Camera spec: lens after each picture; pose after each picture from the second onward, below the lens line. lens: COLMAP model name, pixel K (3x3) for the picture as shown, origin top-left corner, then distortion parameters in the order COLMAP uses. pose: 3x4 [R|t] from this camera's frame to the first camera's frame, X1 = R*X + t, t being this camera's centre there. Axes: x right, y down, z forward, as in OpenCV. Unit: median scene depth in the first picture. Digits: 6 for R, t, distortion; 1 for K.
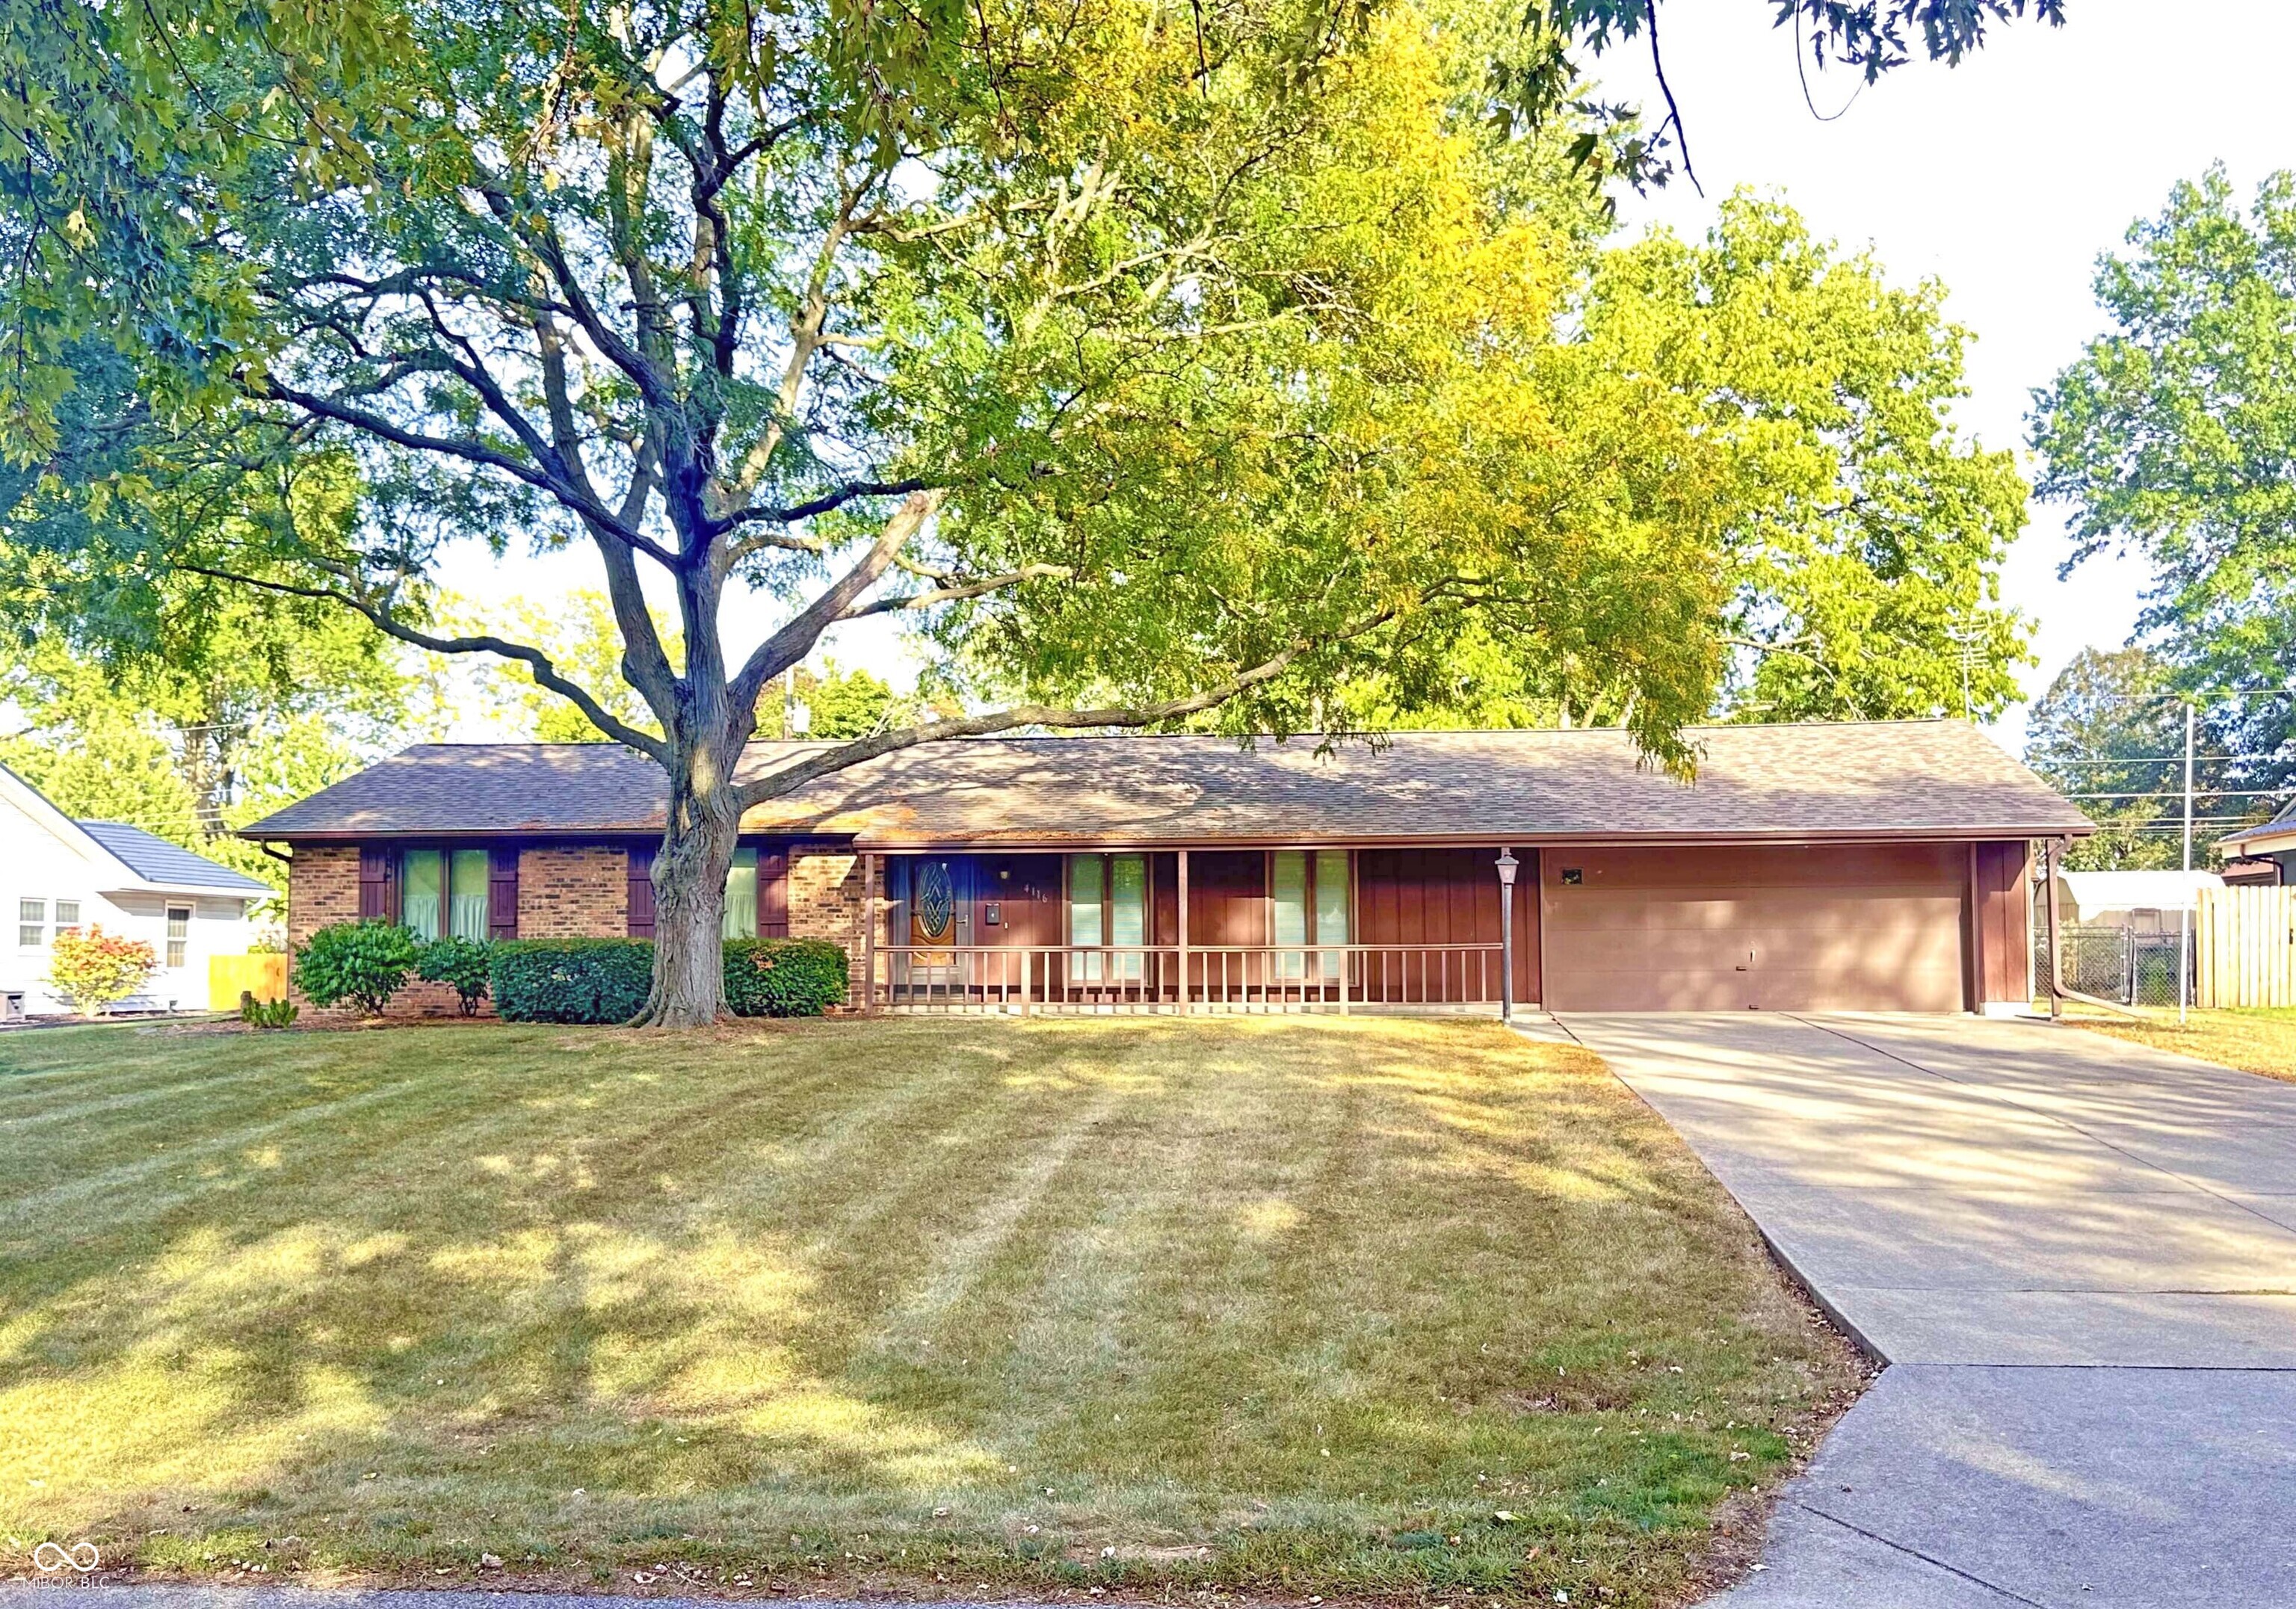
lens RADIAL K [[1965.3, 0, 1214.1], [0, 1965.3, 799.9], [0, 0, 1]] dist [0.012931, 0.001848]
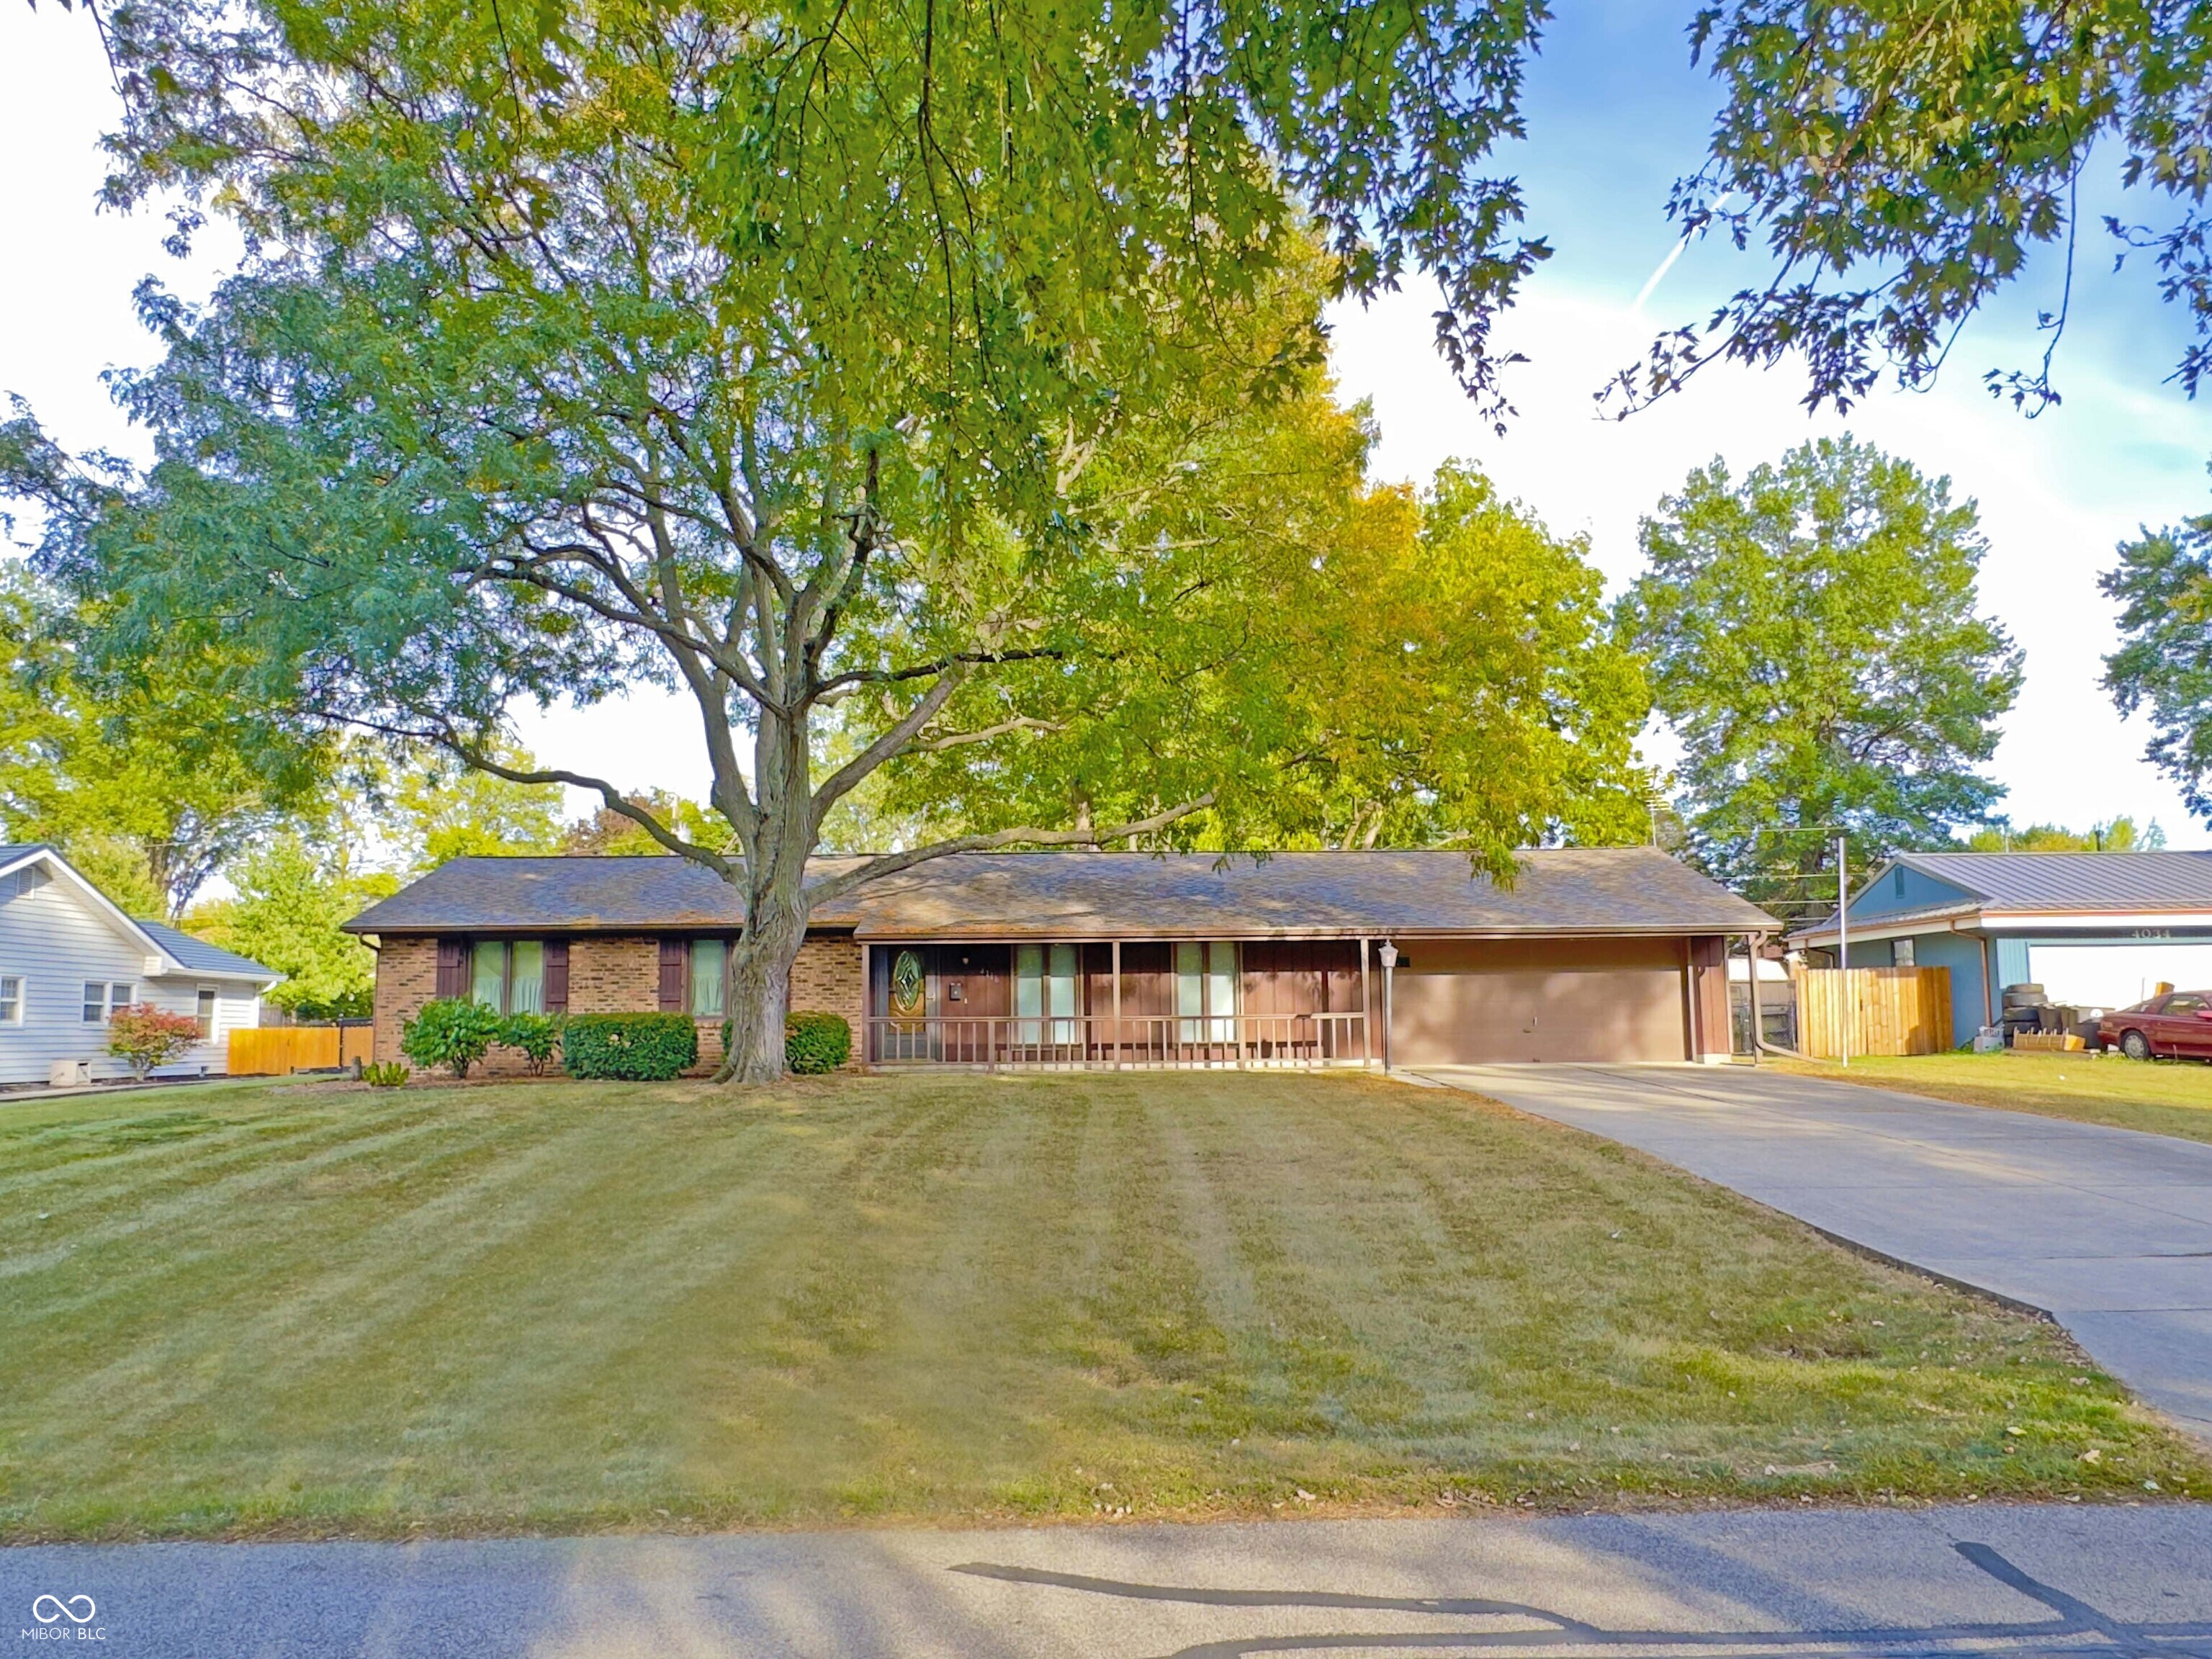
lens RADIAL K [[1508.7, 0, 1107.6], [0, 1508.7, 786.8], [0, 0, 1]] dist [-0.005279, 0.005155]
pose [[0.992912, 0.013877, 0.118040, -0.132488], [-0.004382, 0.996759, -0.080321, 0.003252], [-0.118772, 0.079235, 0.989755, 0.007169]]
